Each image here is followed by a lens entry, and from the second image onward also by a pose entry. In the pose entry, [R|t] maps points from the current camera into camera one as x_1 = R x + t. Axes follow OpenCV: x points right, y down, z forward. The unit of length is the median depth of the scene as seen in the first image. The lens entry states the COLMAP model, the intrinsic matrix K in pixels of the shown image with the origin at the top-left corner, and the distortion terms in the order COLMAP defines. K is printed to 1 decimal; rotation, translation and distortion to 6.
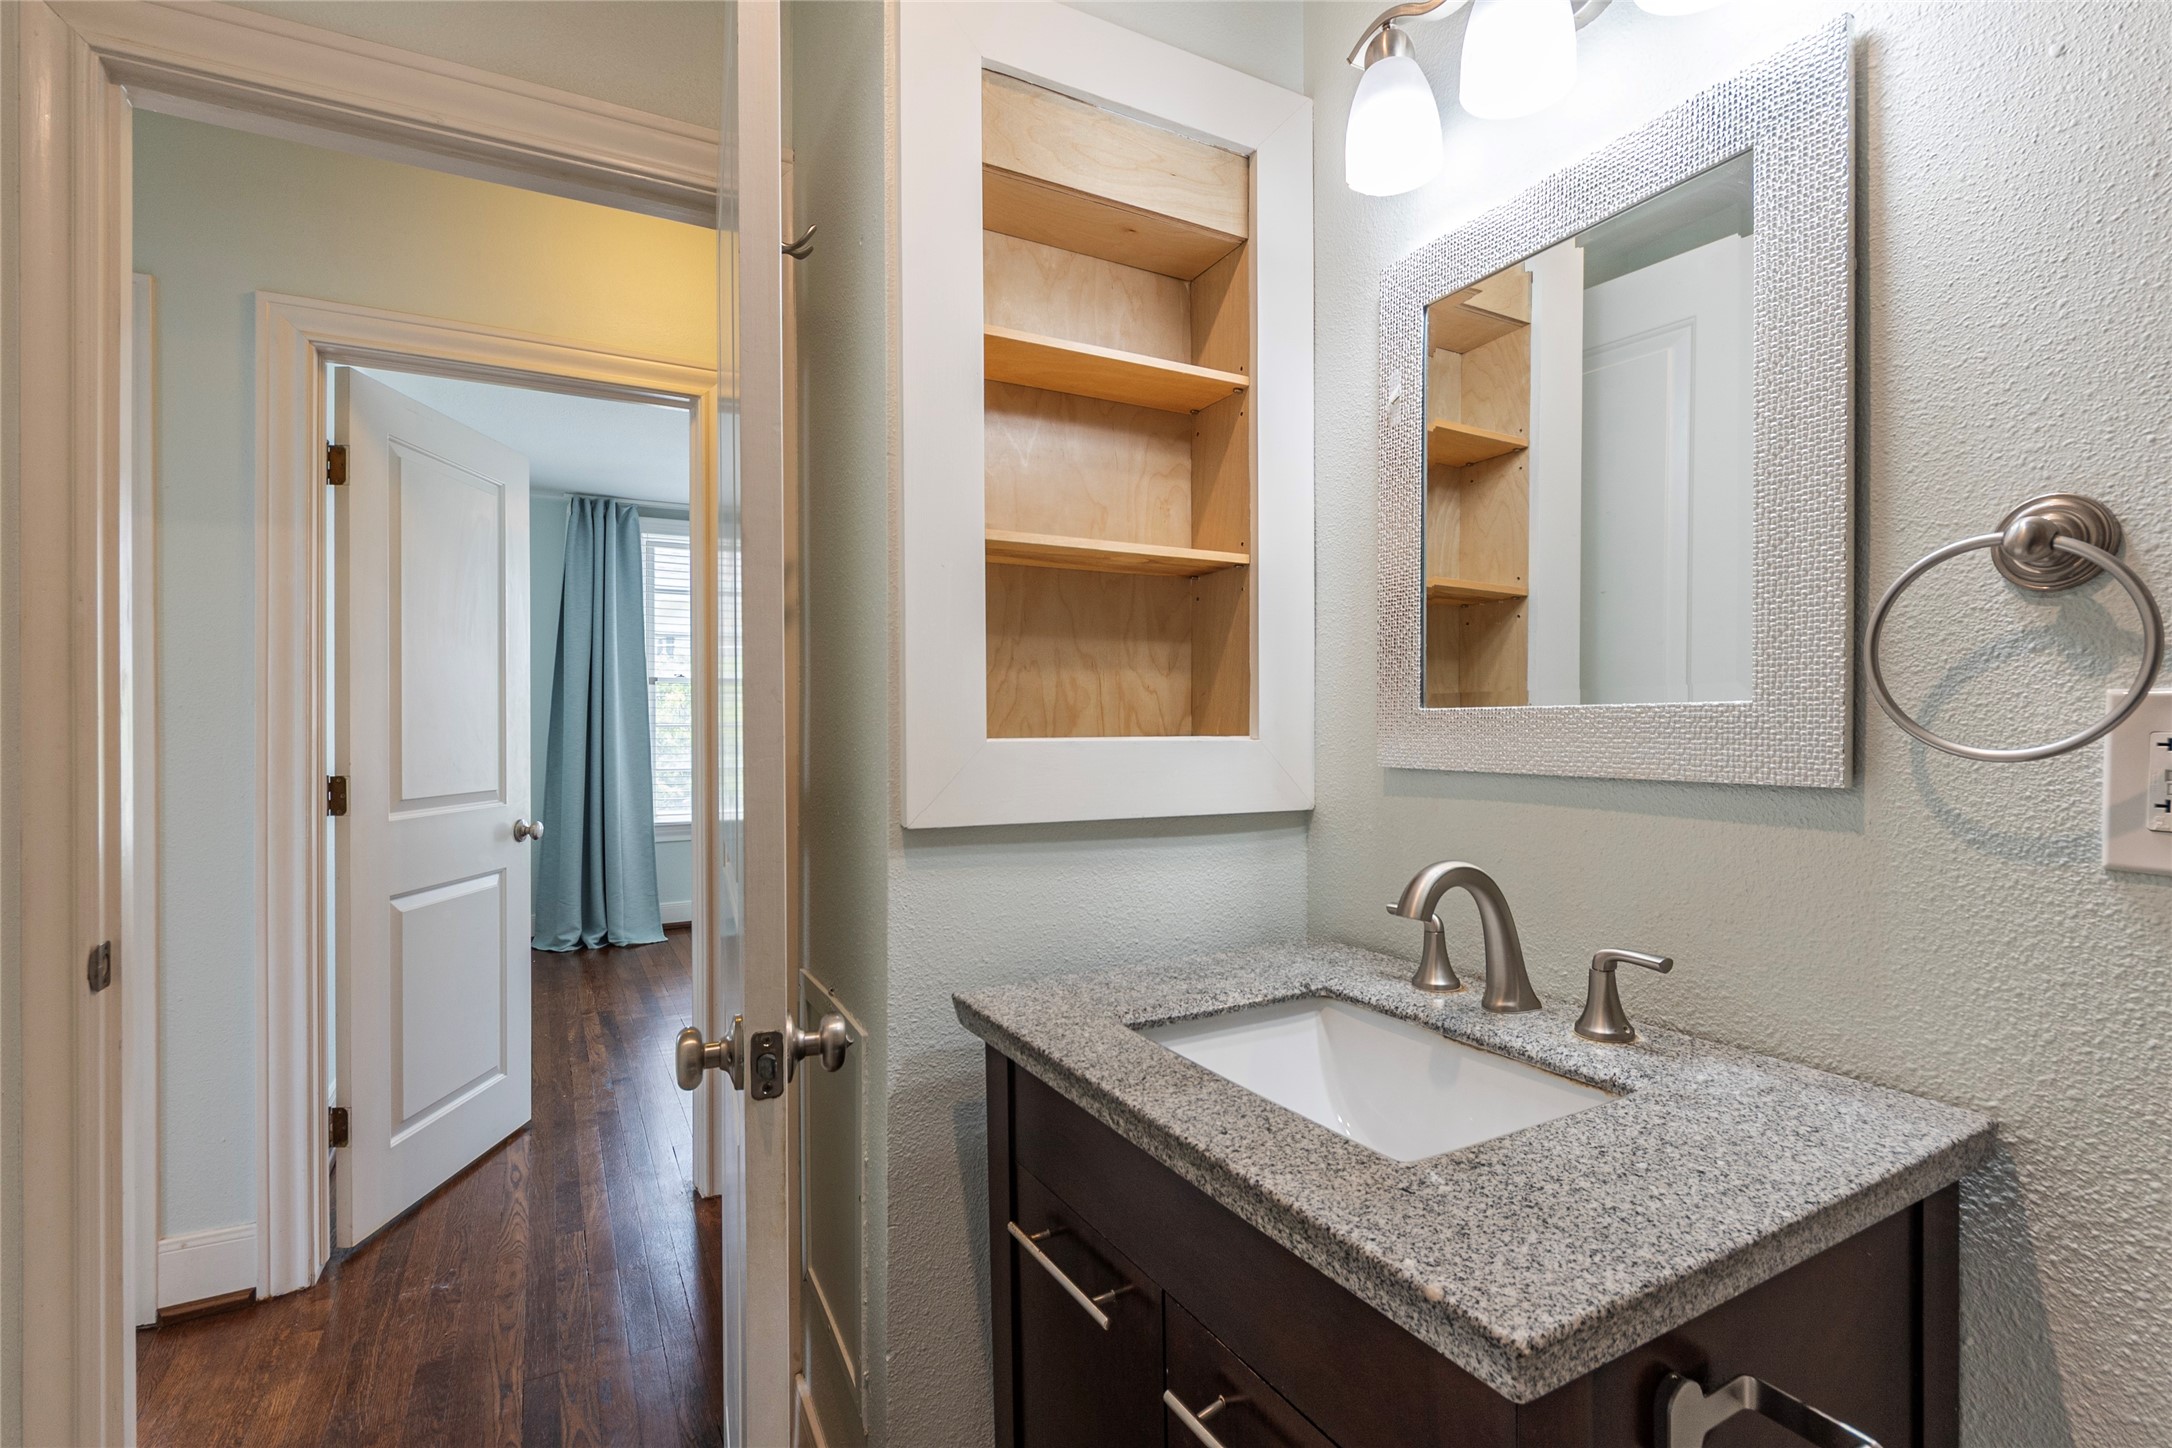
lens RADIAL K [[996.2, 0, 1098.7], [0, 996.2, 725.3], [0, 0, 1]] dist [0.004877, -0.004629]
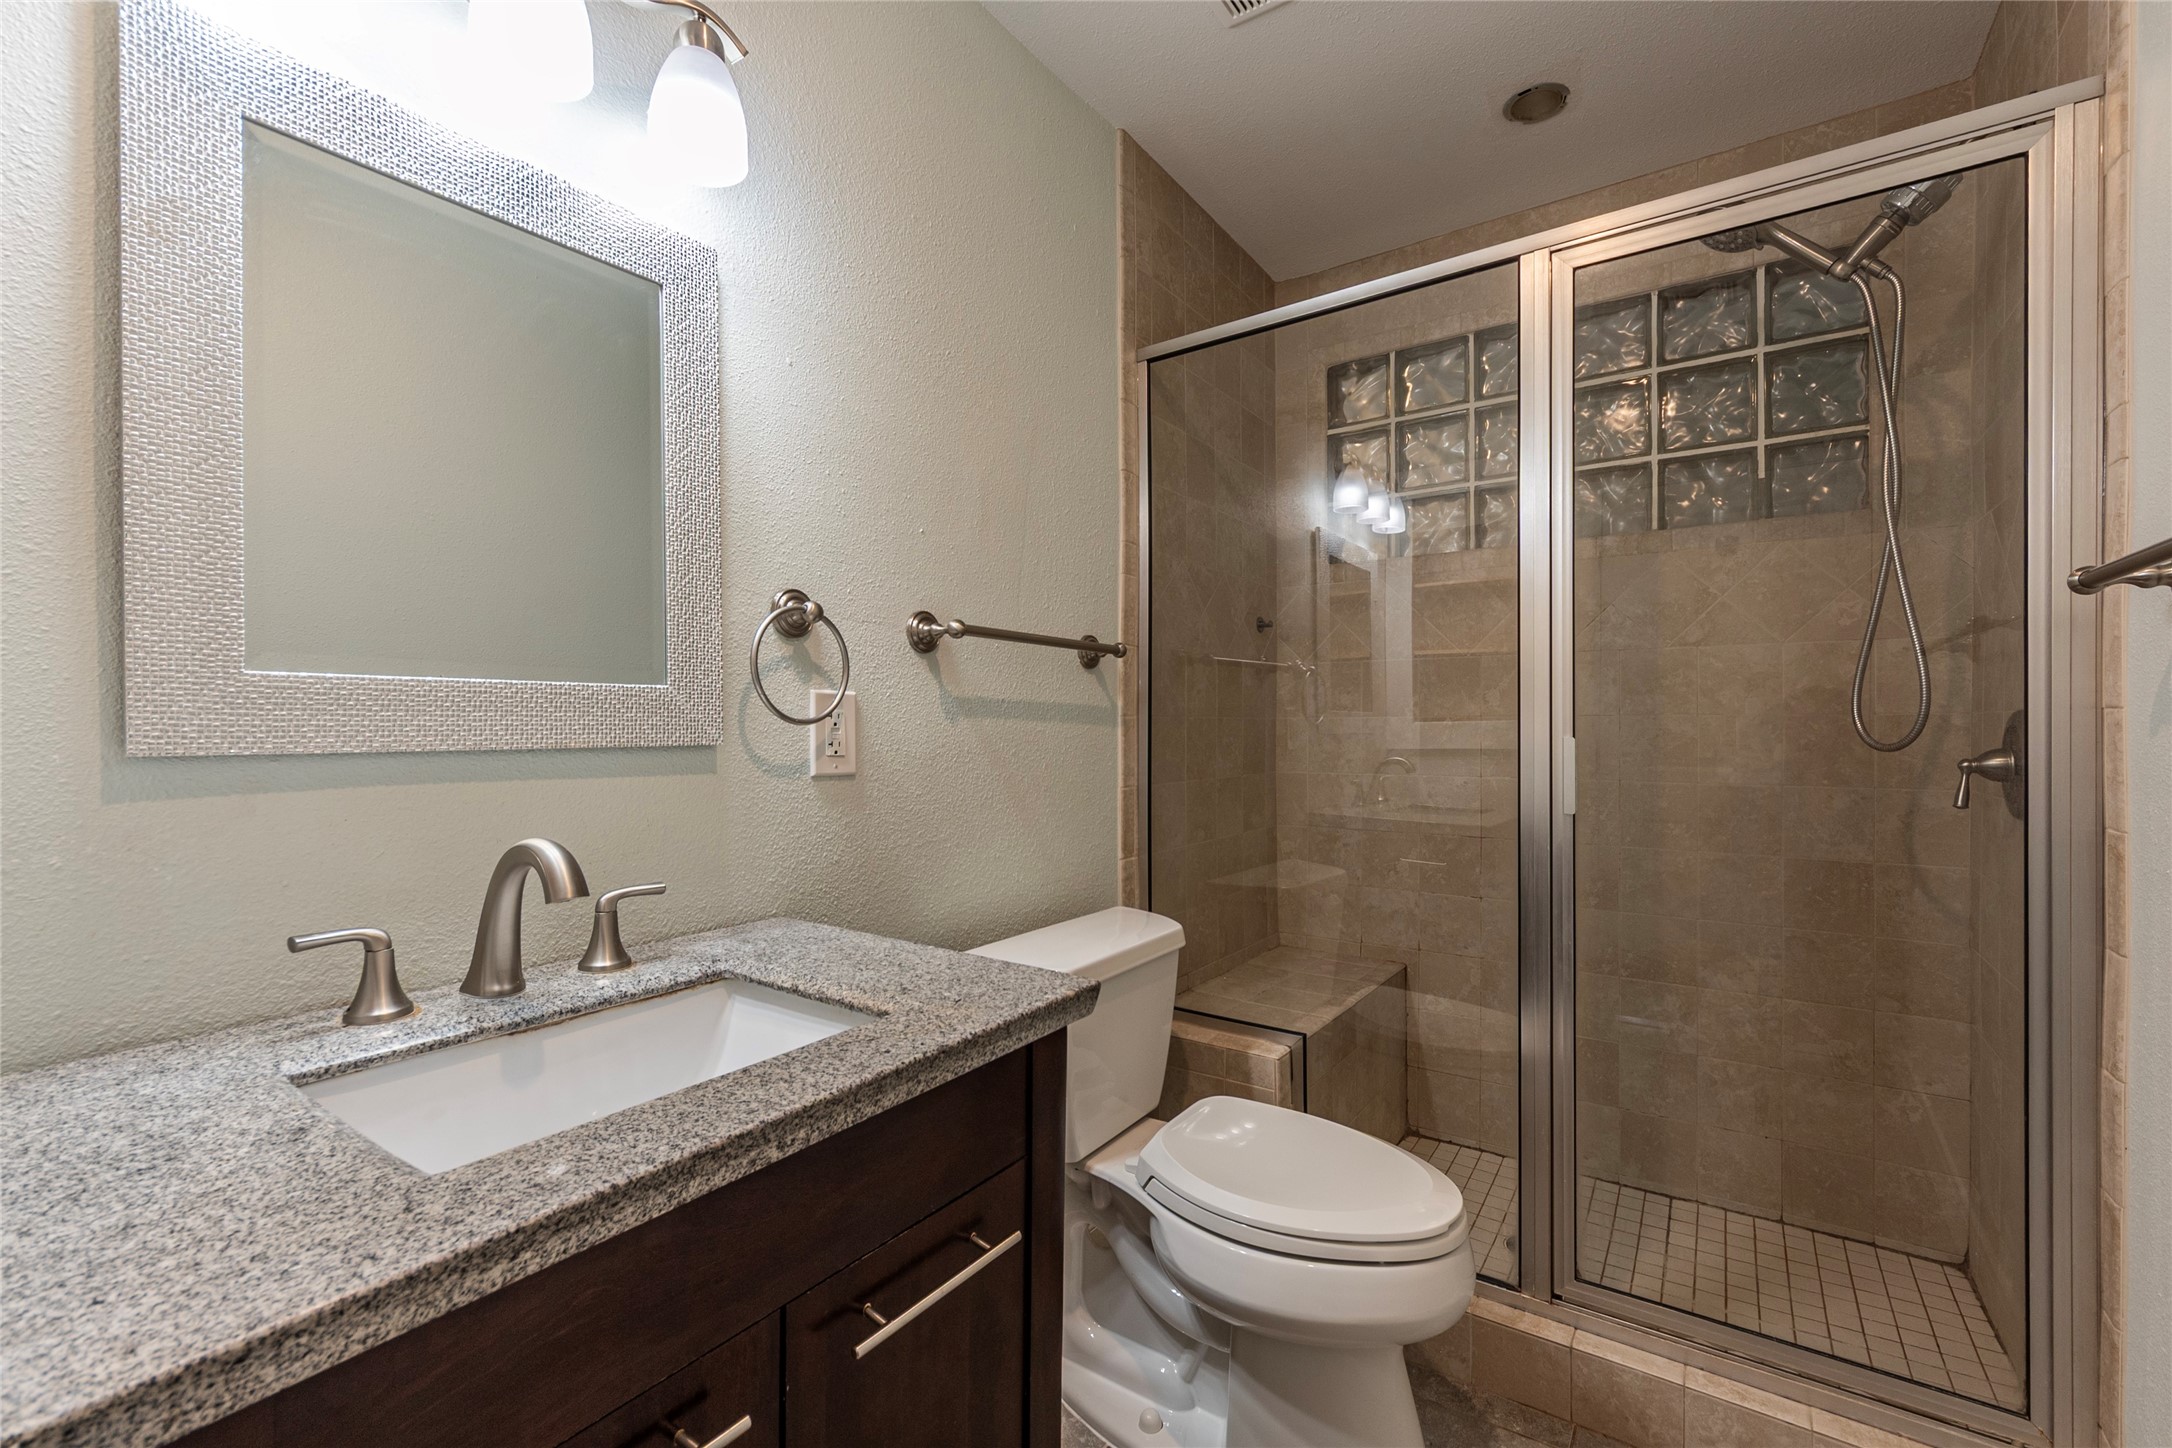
lens RADIAL K [[910.7, 0, 1092.4], [0, 910.7, 729.4], [0, 0, 1]] dist [0.001692, 0.000180]
pose [[-0.435866, 0.002091, 0.900009, -0.783212], [0.003072, 0.999995, -0.000835, 0.040646], [-0.900006, 0.002401, -0.435870, 1.075706]]
